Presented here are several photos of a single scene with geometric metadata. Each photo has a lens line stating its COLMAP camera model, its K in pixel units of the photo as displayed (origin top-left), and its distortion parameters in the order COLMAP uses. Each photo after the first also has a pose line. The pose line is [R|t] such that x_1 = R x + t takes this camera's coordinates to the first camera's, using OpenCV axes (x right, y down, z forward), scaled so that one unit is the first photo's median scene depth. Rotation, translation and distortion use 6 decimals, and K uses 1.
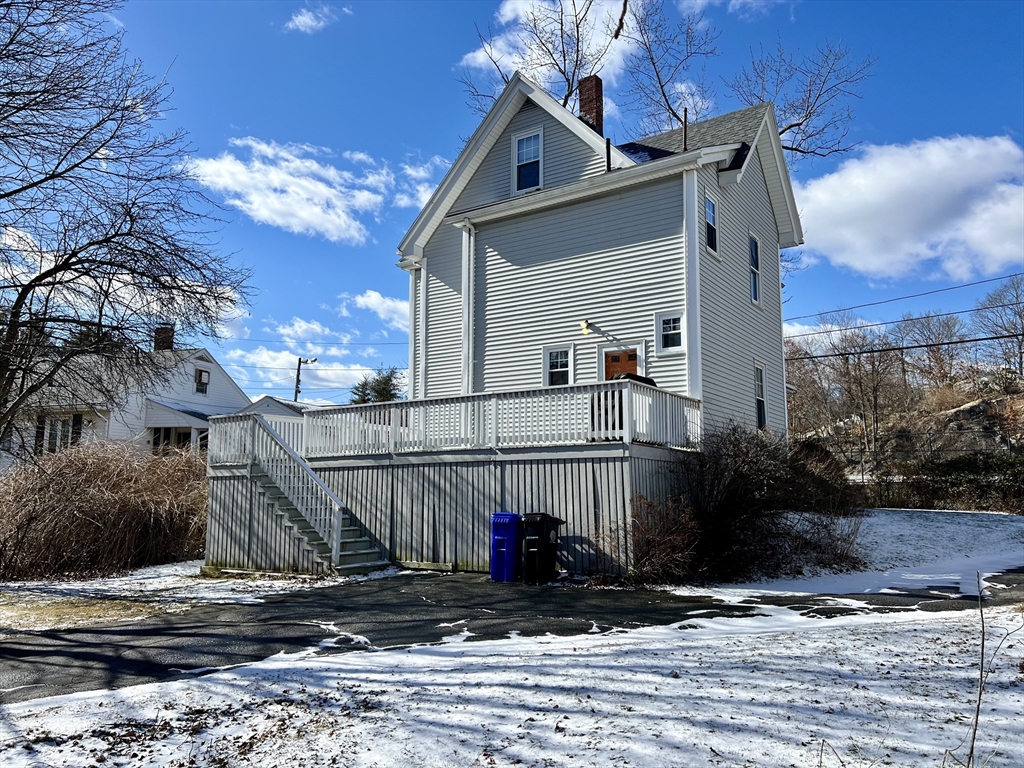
lens RADIAL K [[772.9, 0, 512.0], [0, 772.9, 384.0], [0, 0, 1]] dist [0.040903, -0.000056]
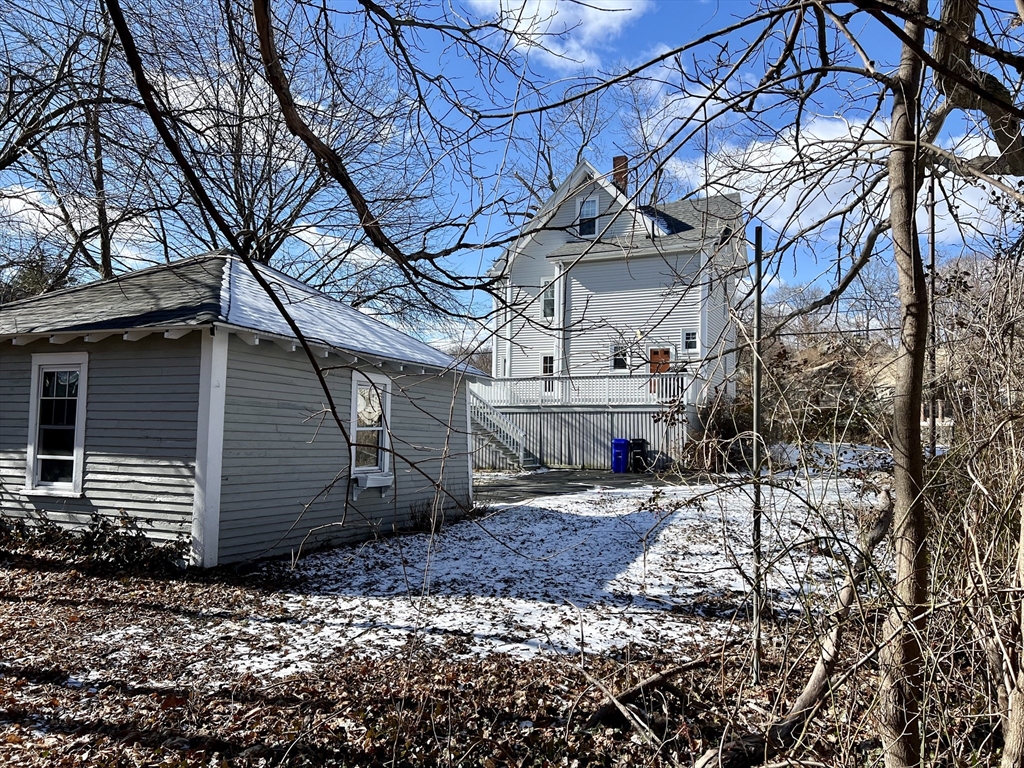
lens RADIAL K [[772.9, 0, 512.0], [0, 772.9, 384.0], [0, 0, 1]] dist [0.040903, -0.000056]
pose [[0.990805, 0.020931, 0.133669, -0.482350], [-0.031616, 0.996427, 0.078323, -0.102806], [-0.131552, -0.081829, 0.987926, -0.789016]]
